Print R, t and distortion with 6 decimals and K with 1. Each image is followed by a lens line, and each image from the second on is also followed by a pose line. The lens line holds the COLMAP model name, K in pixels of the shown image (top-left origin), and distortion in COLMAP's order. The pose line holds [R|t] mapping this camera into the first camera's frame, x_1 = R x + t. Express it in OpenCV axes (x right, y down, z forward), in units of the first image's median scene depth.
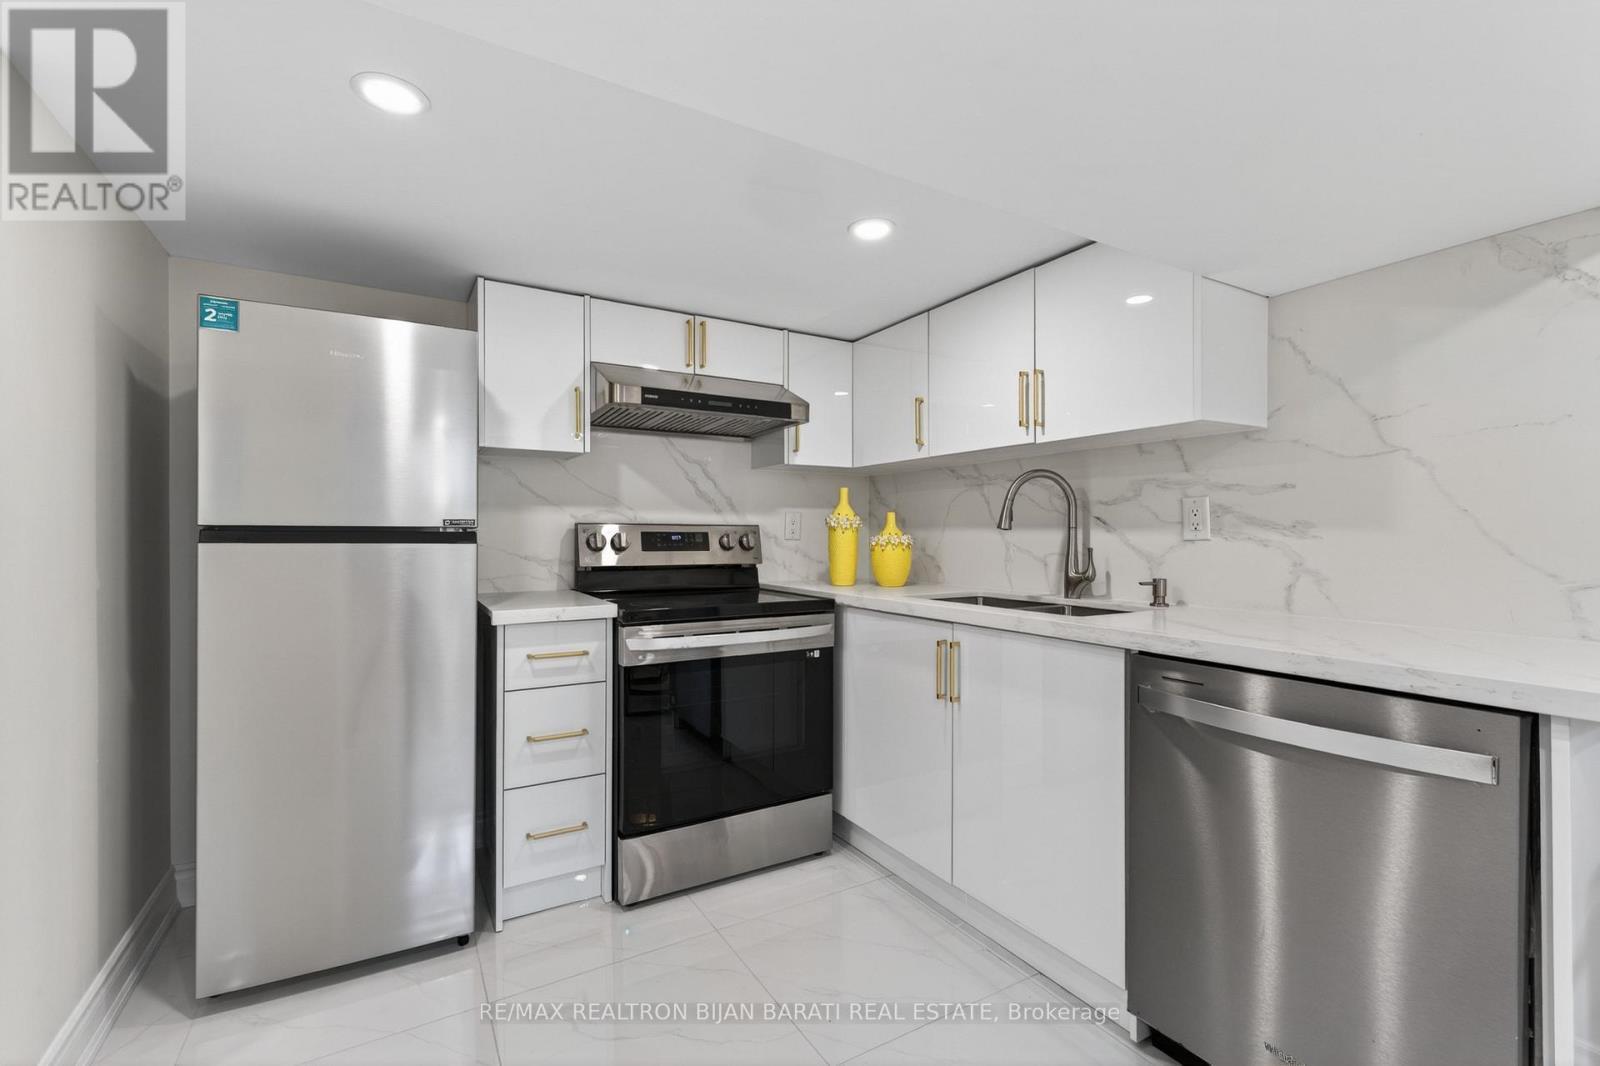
lens RADIAL K [[678.7, 0, 796.3], [0, 678.7, 541.0], [0, 0, 1]] dist [0.001580, 0.000052]
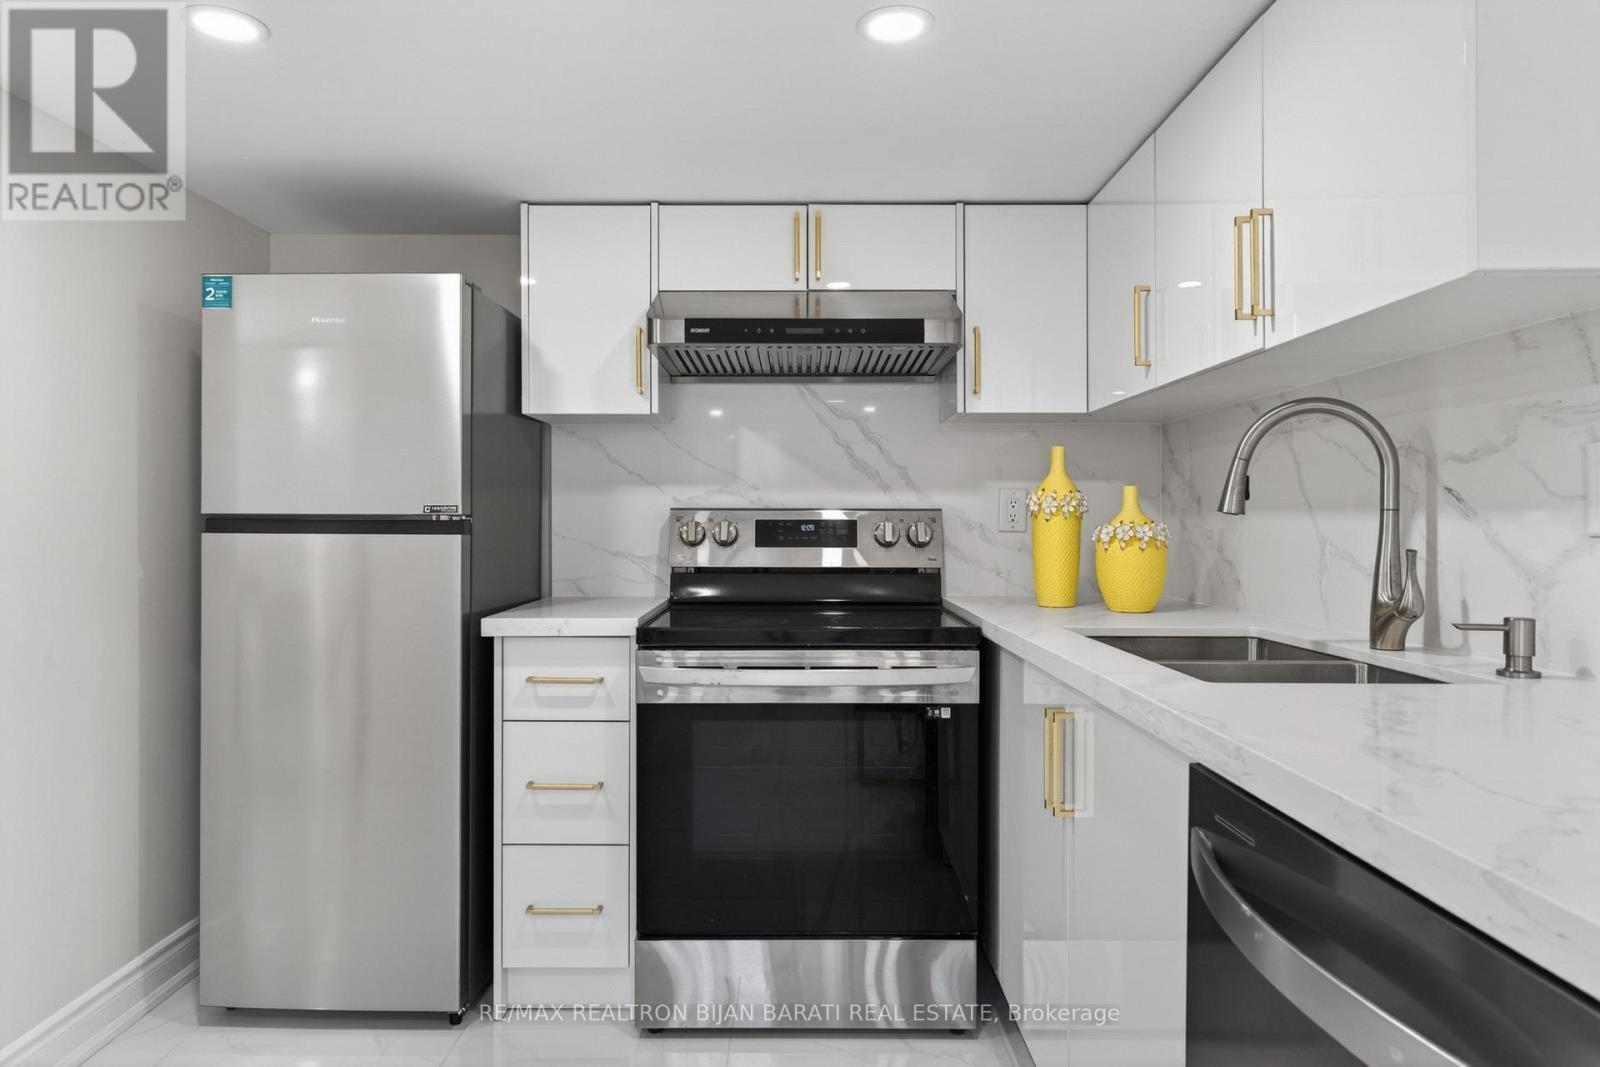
lens RADIAL K [[981.1, 0, 800.0], [0, 981.1, 533.5], [0, 0, 1]] dist [0.002833, 0.000257]
pose [[0.867717, 0.004586, -0.497037, 0.390645], [-0.004120, 0.999989, 0.002035, -0.001485], [0.497041, 0.000282, 0.867727, 0.152653]]
